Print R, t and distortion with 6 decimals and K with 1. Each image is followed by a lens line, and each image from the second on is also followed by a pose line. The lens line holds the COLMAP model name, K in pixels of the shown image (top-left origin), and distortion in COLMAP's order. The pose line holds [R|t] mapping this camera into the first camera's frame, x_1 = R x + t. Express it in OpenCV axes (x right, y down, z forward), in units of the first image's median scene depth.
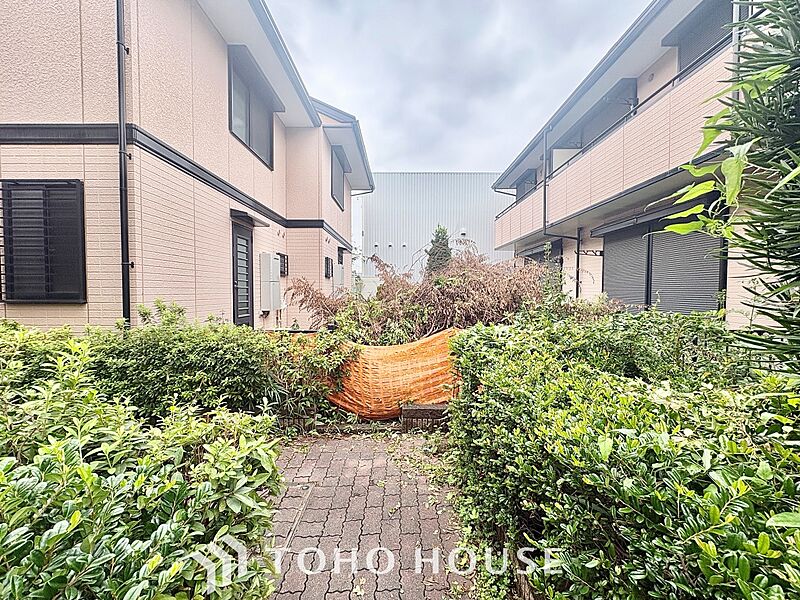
lens RADIAL K [[311.7, 0, 400.0], [0, 311.7, 300.0], [0, 0, 1]] dist [0.002132, 0.000061]
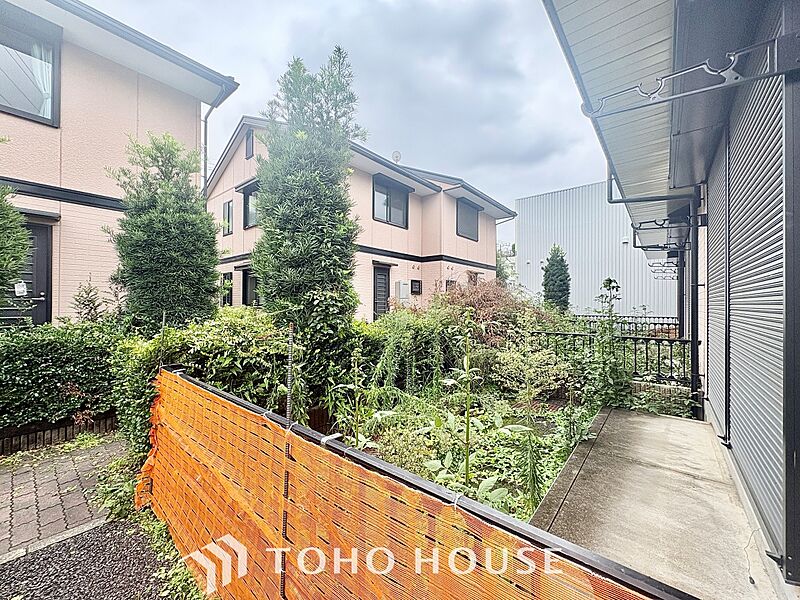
lens RADIAL K [[311.7, 0, 400.0], [0, 311.7, 300.0], [0, 0, 1]] dist [0.002132, 0.000061]
pose [[0.763824, -0.009037, -0.645361, 0.566090], [-0.019123, 0.999146, -0.036624, 0.007990], [0.645141, 0.040316, 0.762999, -0.225827]]
